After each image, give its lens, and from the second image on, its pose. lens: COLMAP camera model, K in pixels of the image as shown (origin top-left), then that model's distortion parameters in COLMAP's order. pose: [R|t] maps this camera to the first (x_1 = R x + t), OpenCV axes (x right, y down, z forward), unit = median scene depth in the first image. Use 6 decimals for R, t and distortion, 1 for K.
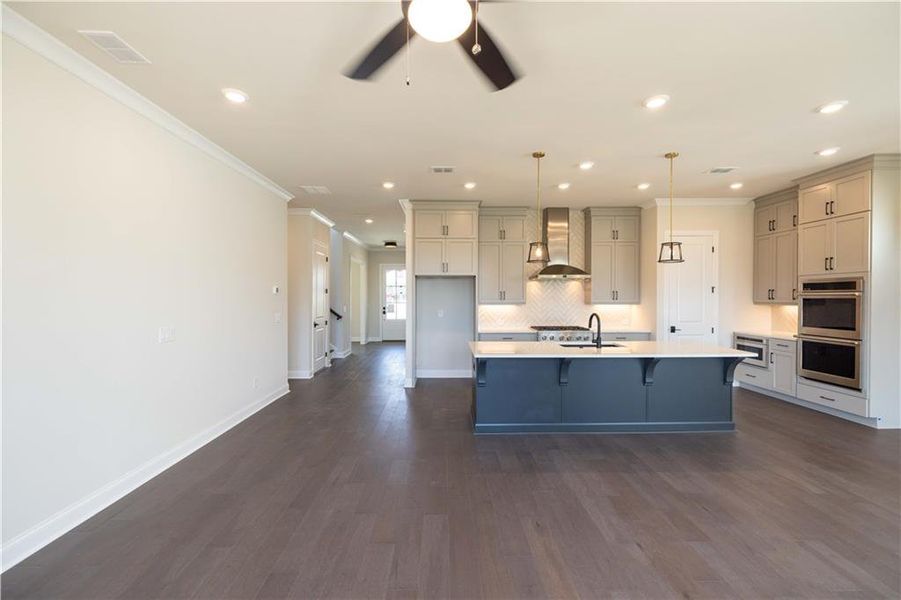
lens RADIAL K [[379.0, 0, 453.2], [0, 379.0, 298.2], [0, 0, 1]] dist [0.001046, 0.000107]
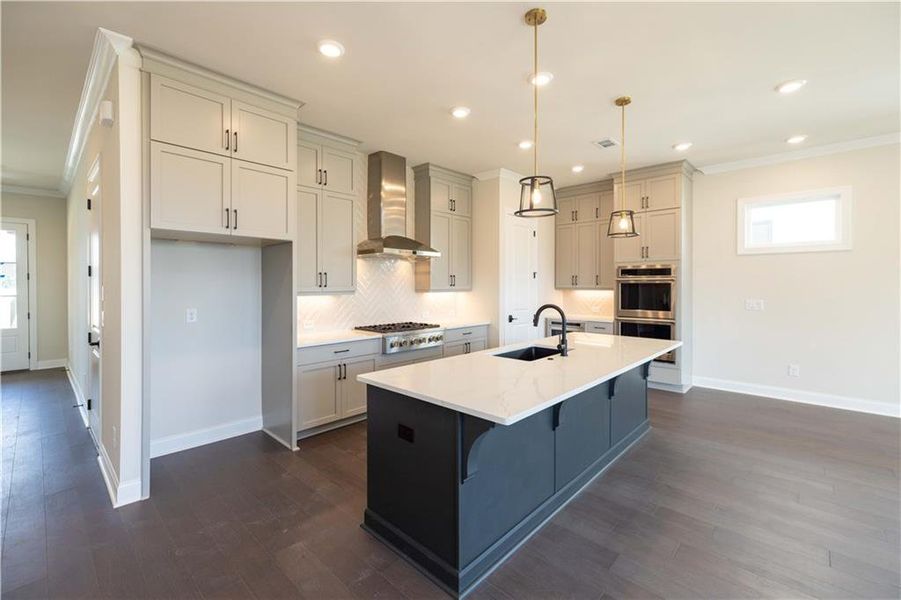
lens RADIAL K [[385.4, 0, 450.6], [0, 385.4, 285.6], [0, 0, 1]] dist [0.001577, 0.000214]
pose [[0.704487, -0.002673, 0.709711, -0.183347], [0.006104, 0.999979, -0.002294, 0.005861], [-0.709690, 0.005948, 0.704489, 0.504048]]
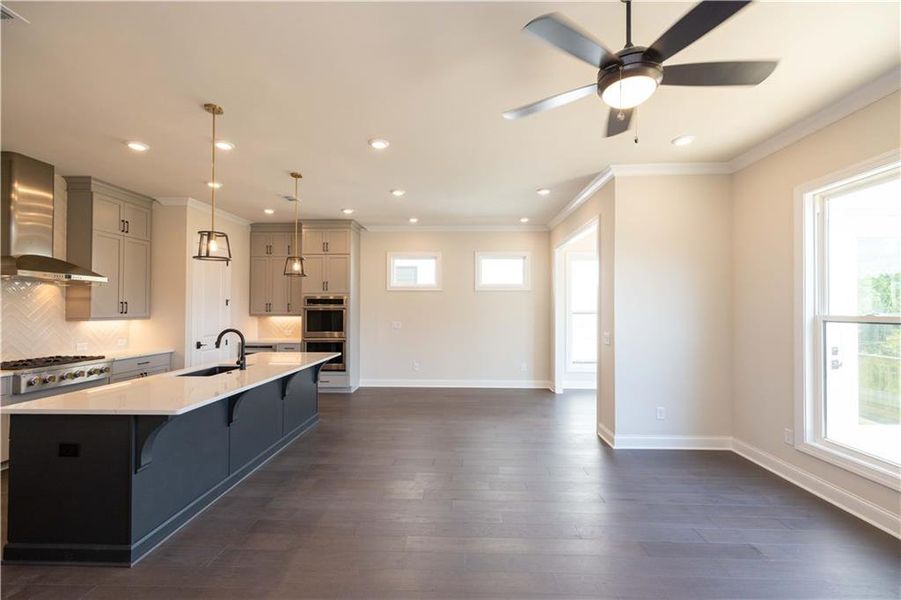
lens RADIAL K [[377.2, 0, 452.8], [0, 377.2, 304.1], [0, 0, 1]] dist [0.000813, -0.000058]
pose [[0.054048, 0.014429, 0.998434, -0.325960], [0.006872, 0.999867, -0.014822, 0.001135], [-0.998515, 0.007662, 0.053941, 0.372271]]
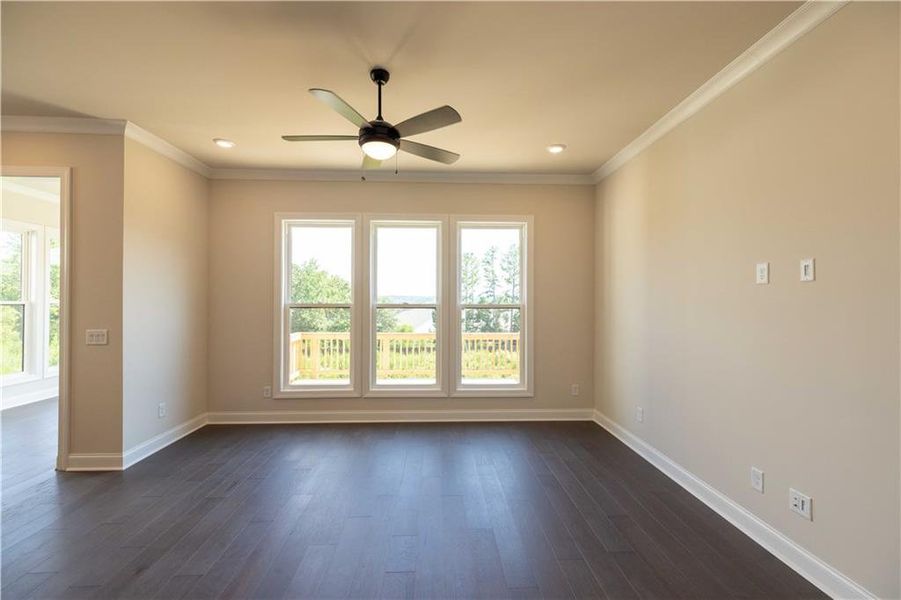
lens RADIAL K [[379.0, 0, 453.2], [0, 379.0, 298.2], [0, 0, 1]] dist [0.001046, 0.000107]
pose [[-0.999737, -0.000490, -0.022927, -0.087023], [-0.000568, 0.999994, 0.003370, -0.000868], [0.022925, 0.003383, -0.999731, 0.703263]]
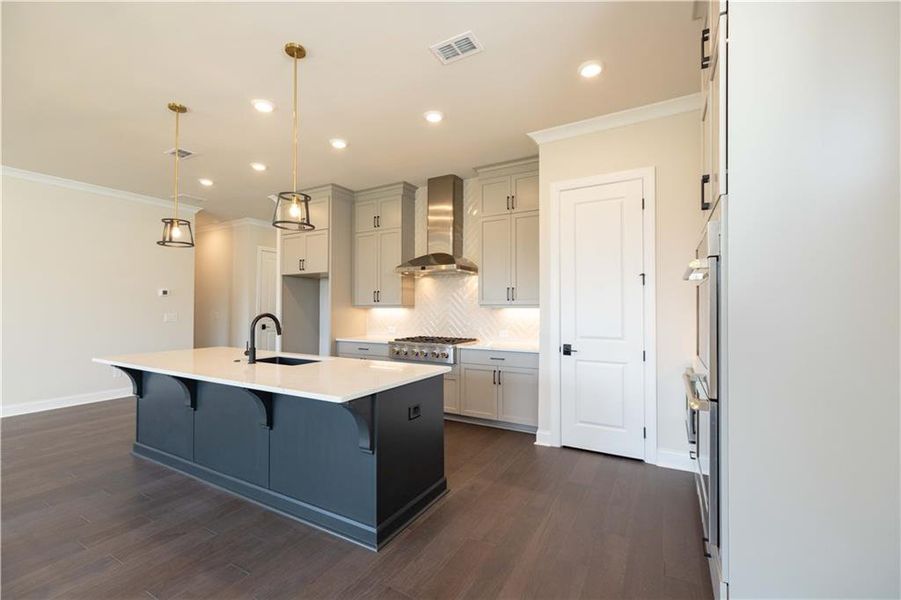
lens RADIAL K [[382.8, 0, 461.4], [0, 382.8, 301.0], [0, 0, 1]] dist [-0.002417, -0.000164]
pose [[0.863732, -0.007980, -0.503887, 0.809727], [-0.005502, 0.999666, -0.025263, 0.025944], [0.503921, 0.024592, 0.863400, 0.450019]]
